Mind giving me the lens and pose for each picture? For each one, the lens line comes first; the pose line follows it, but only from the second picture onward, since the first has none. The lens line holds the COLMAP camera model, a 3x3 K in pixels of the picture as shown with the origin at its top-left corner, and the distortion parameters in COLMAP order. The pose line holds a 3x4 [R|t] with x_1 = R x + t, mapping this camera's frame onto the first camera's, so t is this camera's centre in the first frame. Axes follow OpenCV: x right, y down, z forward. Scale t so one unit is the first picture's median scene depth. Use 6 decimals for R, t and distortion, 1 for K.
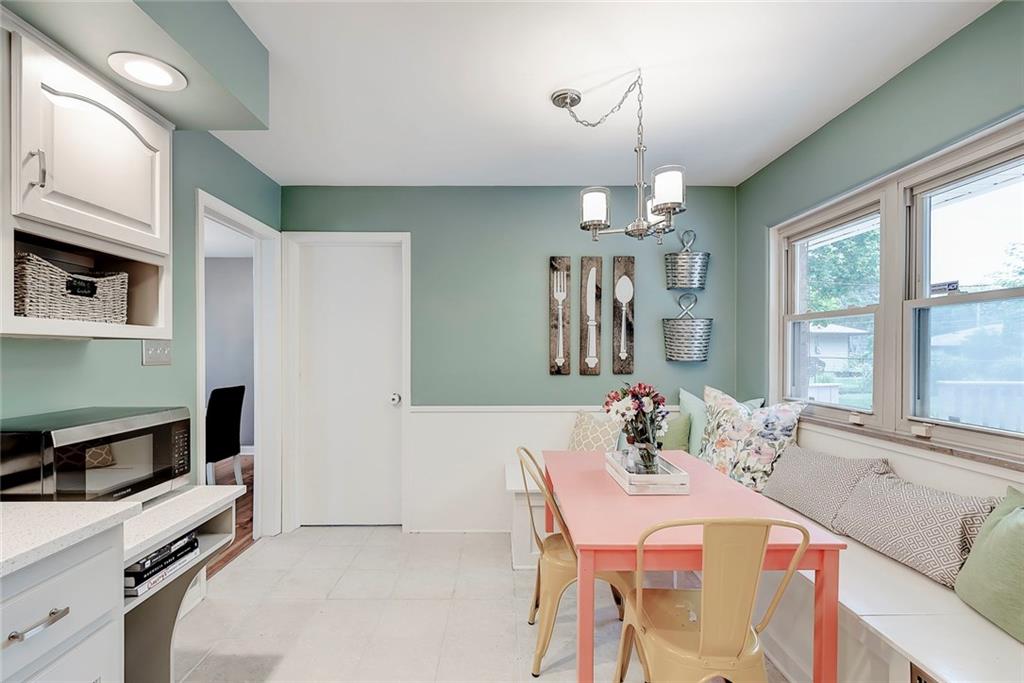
lens RADIAL K [[459.7, 0, 500.4], [0, 459.7, 352.5], [0, 0, 1]] dist [0.000854, -0.000498]
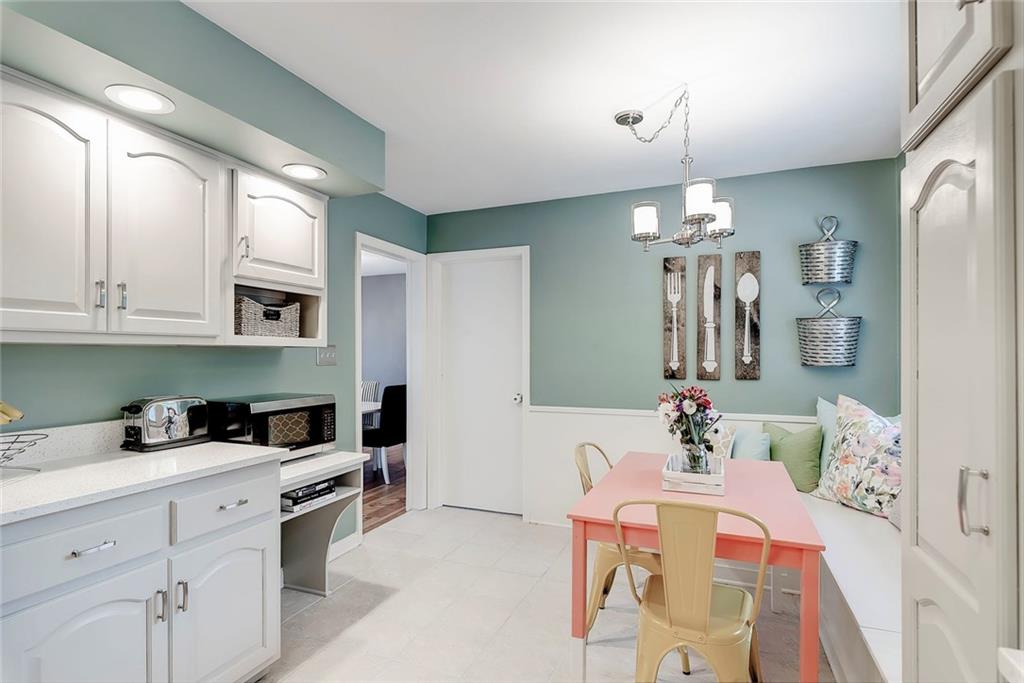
lens RADIAL K [[510.5, 0, 509.4], [0, 510.5, 353.6], [0, 0, 1]] dist [0.001119, 0.000206]
pose [[0.921652, -0.001416, -0.388014, 0.281270], [-0.000107, 0.999992, -0.003904, -0.001561], [0.388016, 0.003639, 0.921645, -0.158568]]
